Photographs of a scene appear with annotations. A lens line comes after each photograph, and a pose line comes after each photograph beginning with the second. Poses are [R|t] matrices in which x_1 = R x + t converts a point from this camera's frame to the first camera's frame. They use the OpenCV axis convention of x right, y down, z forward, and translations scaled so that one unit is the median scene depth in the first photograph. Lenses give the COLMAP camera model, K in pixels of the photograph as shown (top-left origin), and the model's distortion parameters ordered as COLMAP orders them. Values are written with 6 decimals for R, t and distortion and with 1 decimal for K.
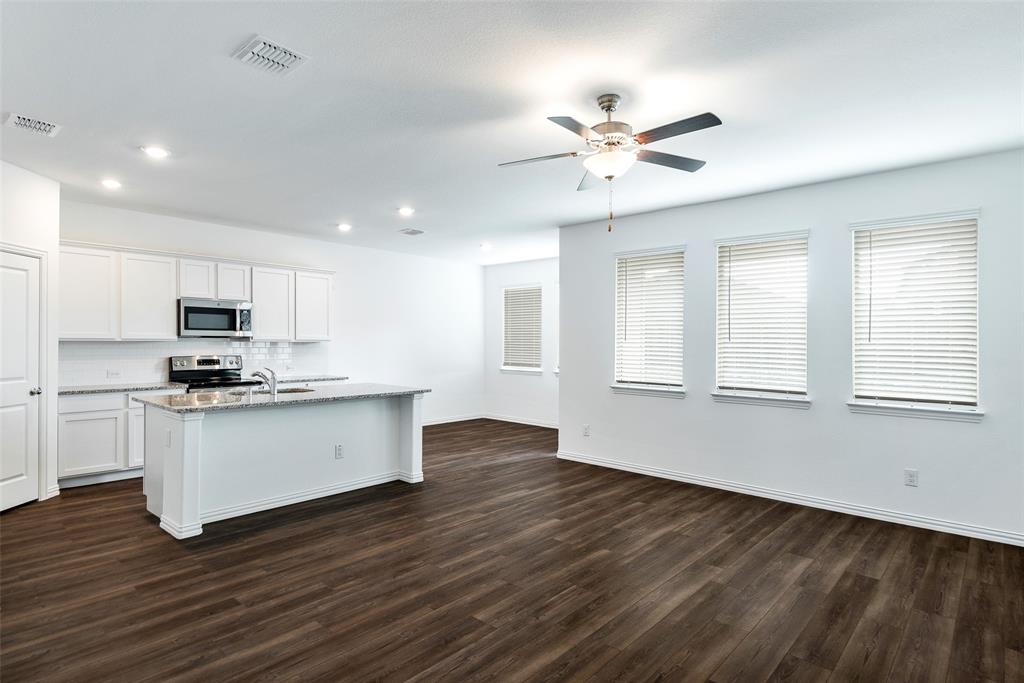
lens RADIAL K [[540.0, 0, 512.0], [0, 540.0, 341.5], [0, 0, 1]] dist [0.043088, -0.023852]
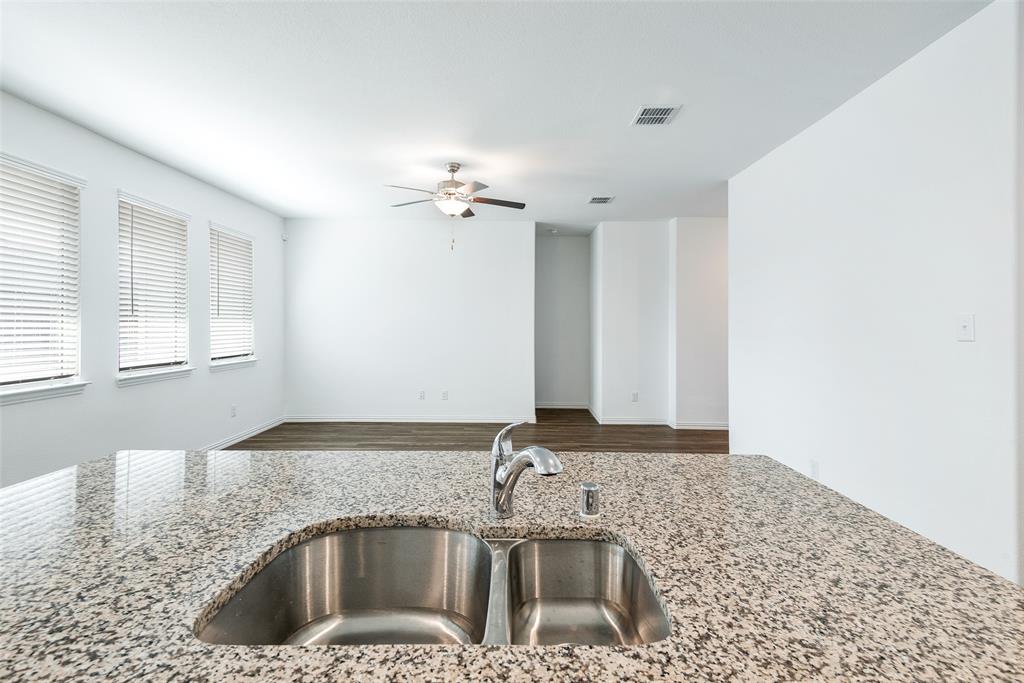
lens RADIAL K [[468.9, 0, 518.1], [0, 468.9, 312.1], [0, 0, 1]] dist [0.028227, -0.000178]
pose [[-0.676042, 0.002007, 0.736860, -0.942973], [-0.016972, 0.999689, -0.018294, -0.002214], [-0.736668, -0.024873, -0.675797, 1.767776]]
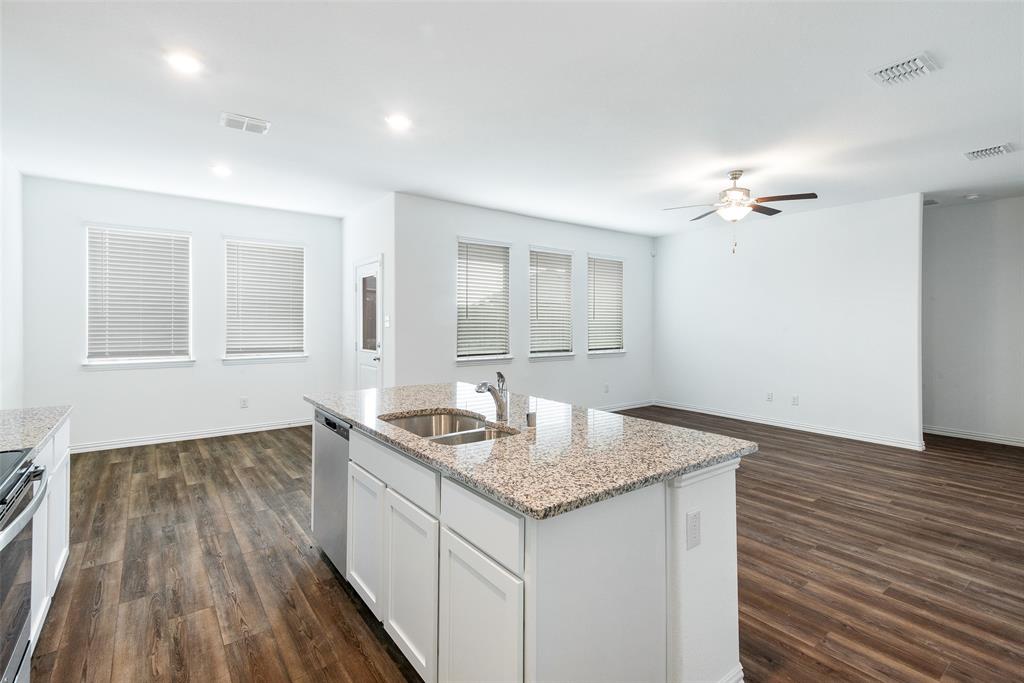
lens RADIAL K [[474.3, 0, 512.8], [0, 474.3, 323.8], [0, 0, 1]] dist [0.027357, -0.001222]
pose [[0.184671, -0.013392, 0.982709, -1.360051], [-0.005104, 0.999881, 0.014585, -0.009354], [-0.982787, -0.007709, 0.184581, 1.388697]]
